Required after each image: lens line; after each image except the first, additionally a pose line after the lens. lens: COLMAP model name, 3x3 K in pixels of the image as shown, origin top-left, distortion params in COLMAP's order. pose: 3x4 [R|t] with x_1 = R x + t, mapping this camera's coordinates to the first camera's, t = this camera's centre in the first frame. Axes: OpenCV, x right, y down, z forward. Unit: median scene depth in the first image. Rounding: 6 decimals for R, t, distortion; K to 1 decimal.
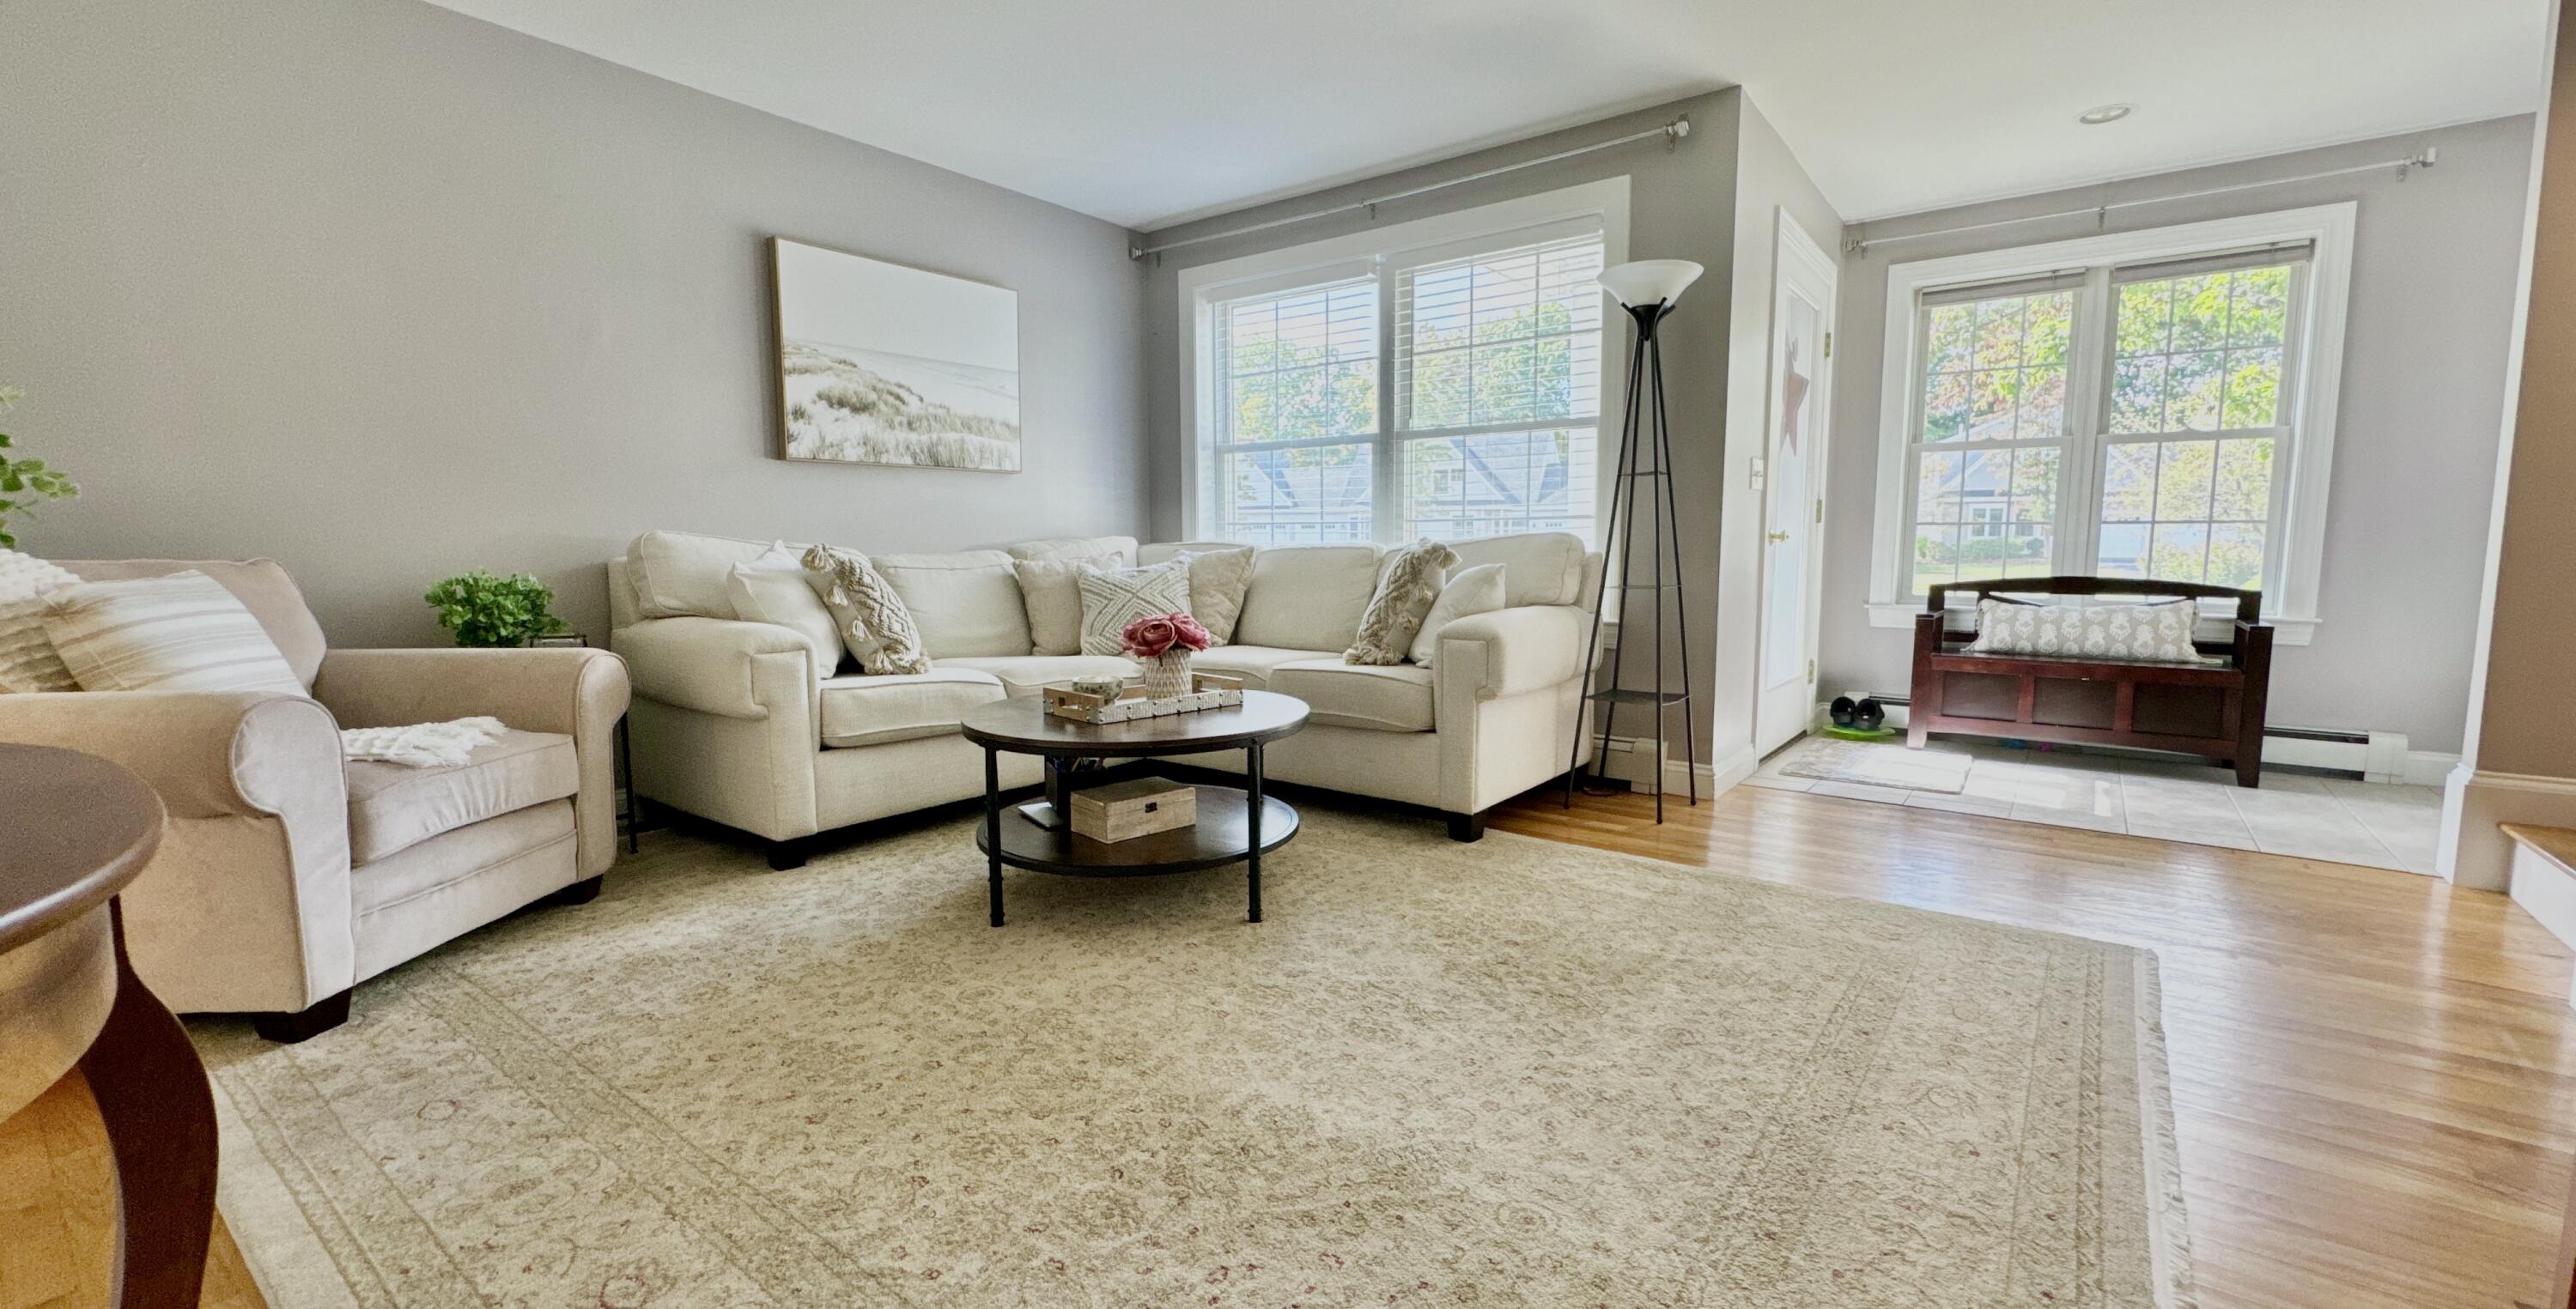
lens RADIAL K [[1049.5, 0, 1296.7], [0, 1049.5, 648.0], [0, 0, 1]] dist [-0.007604, 0.000243]
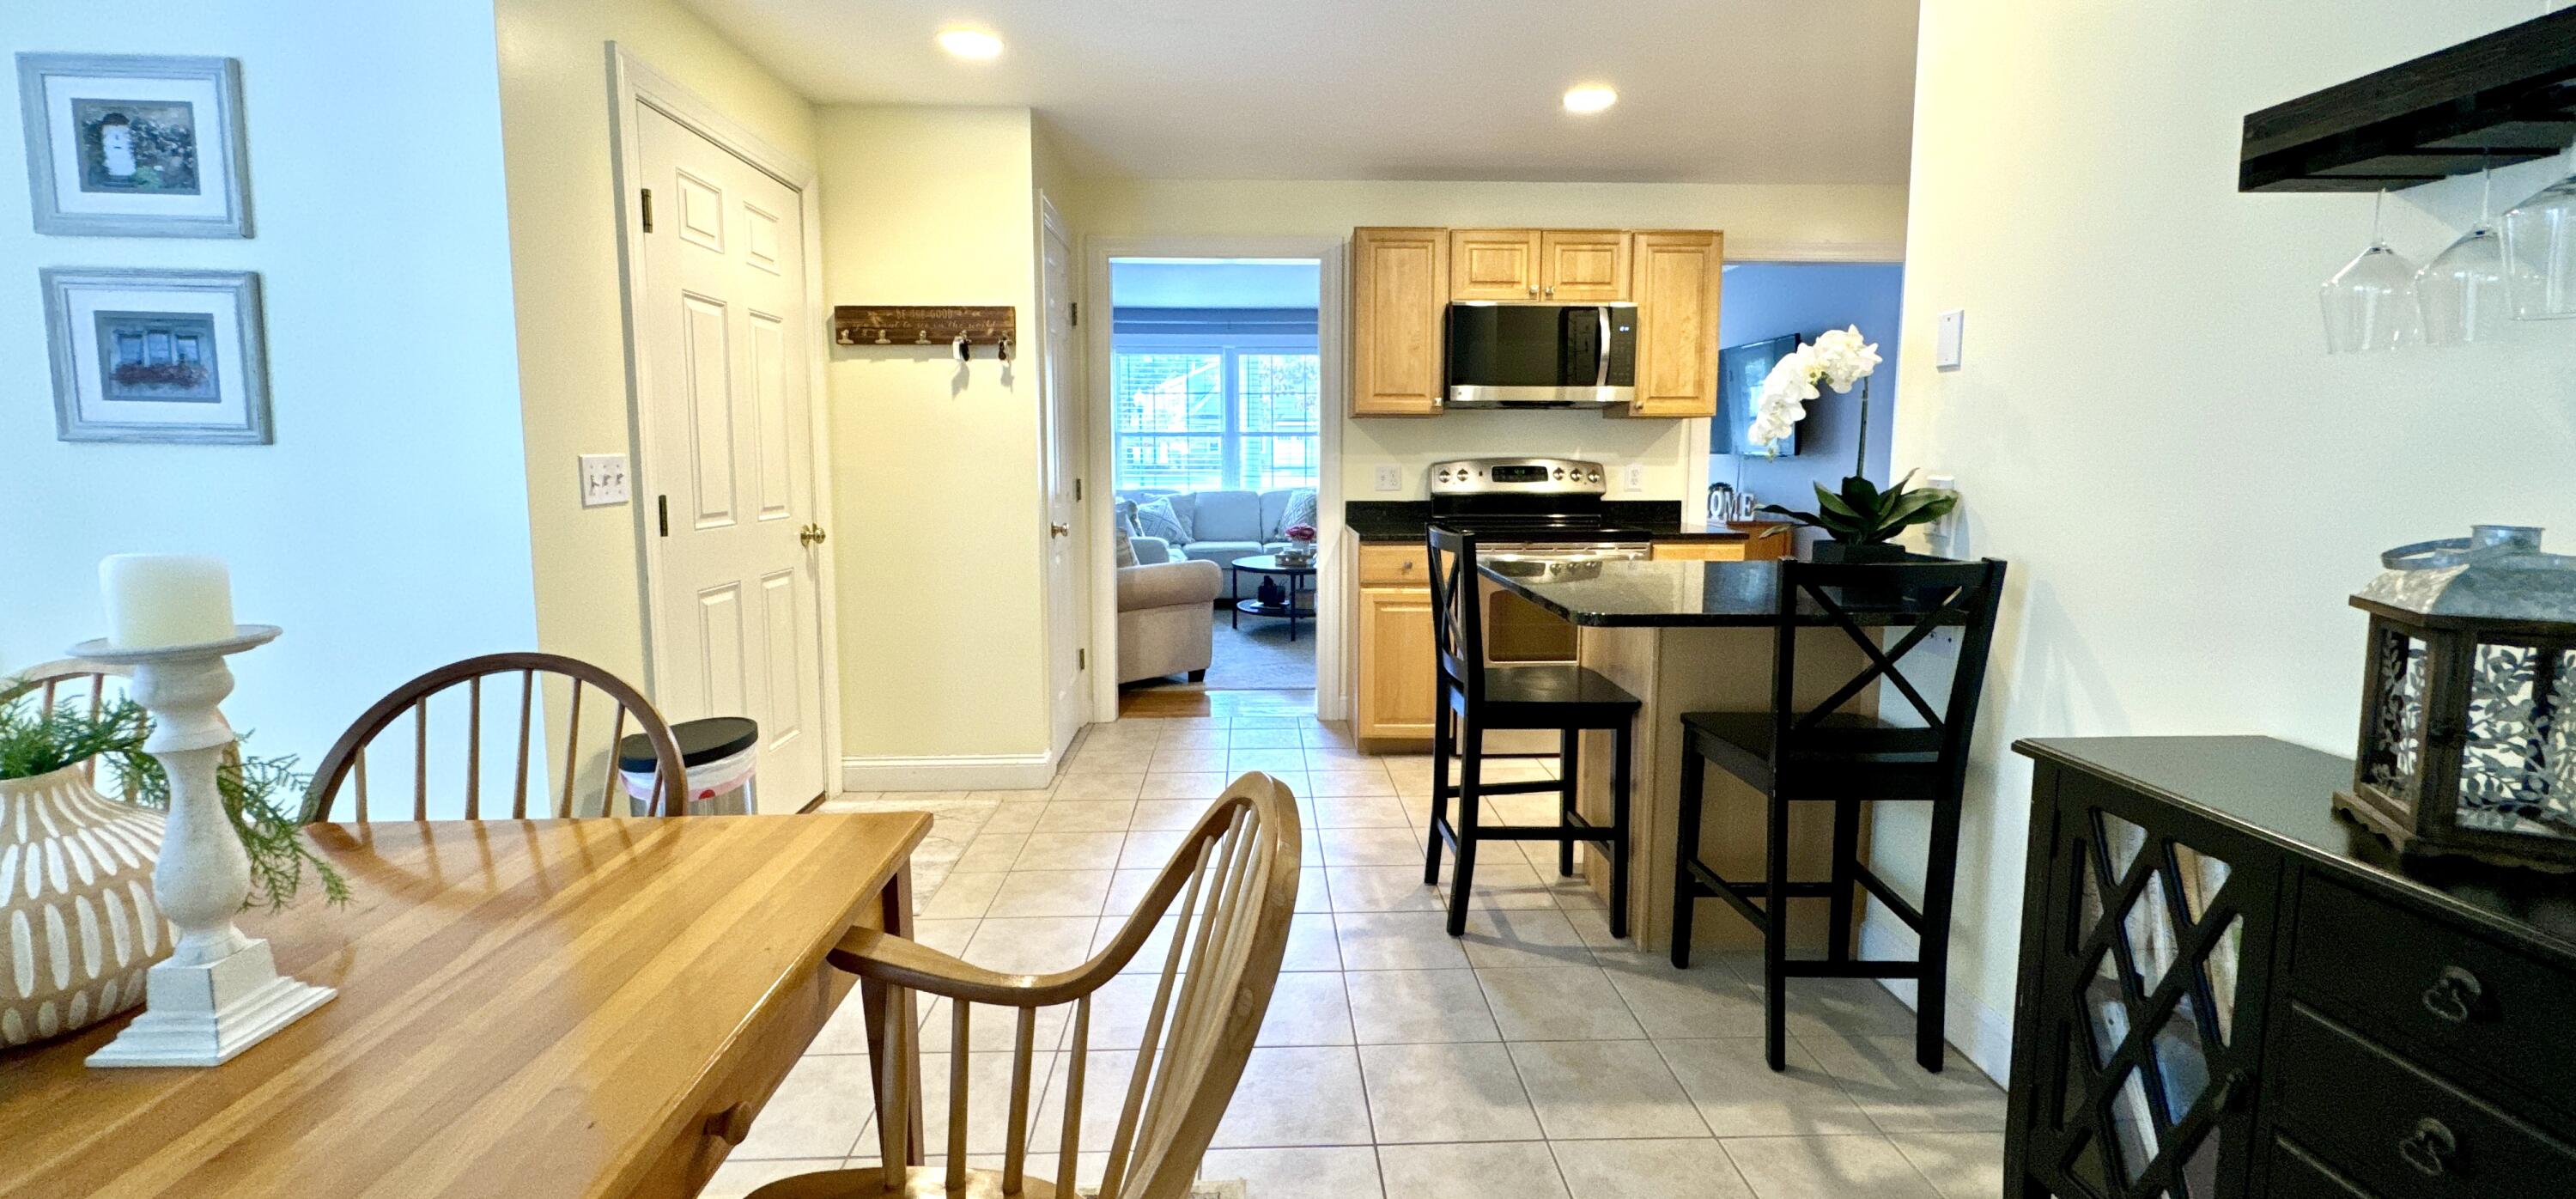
lens RADIAL K [[1025.8, 0, 1283.8], [0, 1025.8, 551.1], [0, 0, 1]] dist [-0.000920, -0.000023]
pose [[0.776199, -0.063560, 0.627276, -1.236344], [0.066038, 0.997629, 0.019371, -0.011766], [-0.627020, 0.026388, 0.778556, -0.671336]]
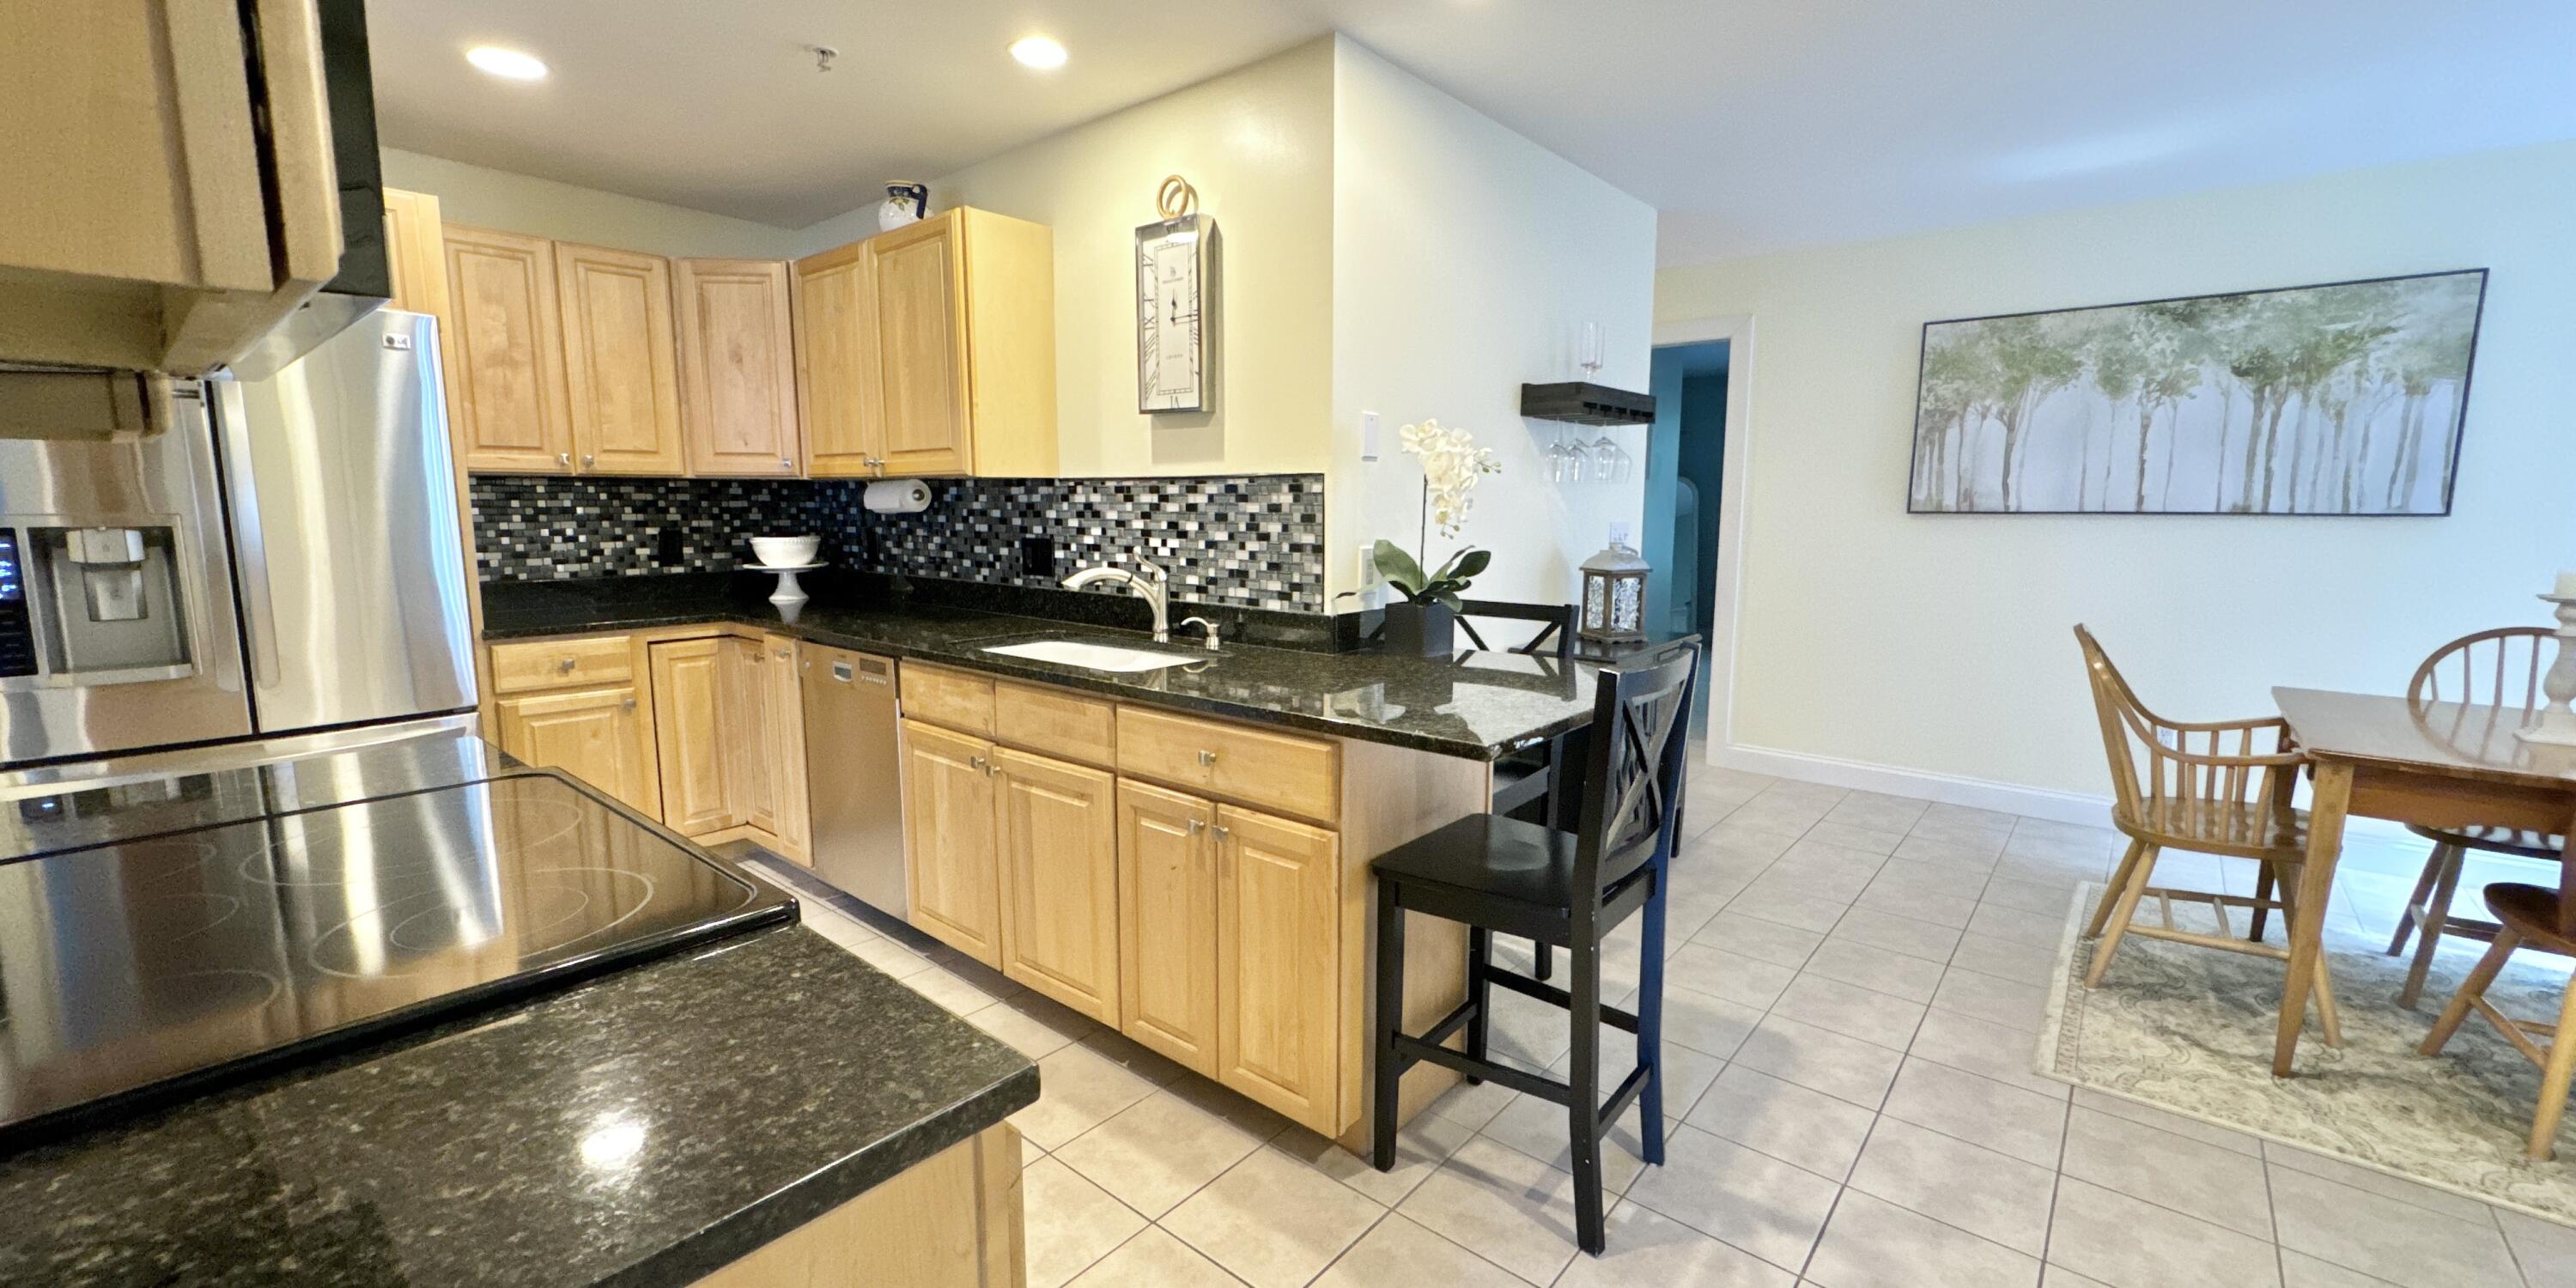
lens RADIAL K [[1027.2, 0, 1280.6], [0, 1027.2, 643.9], [0, 0, 1]] dist [-0.002552, 0.000068]
pose [[-0.998284, -0.006305, 0.058215, -0.593027], [0.007616, 0.971759, 0.235854, -0.117197], [-0.058058, 0.235893, -0.970043, 0.228290]]
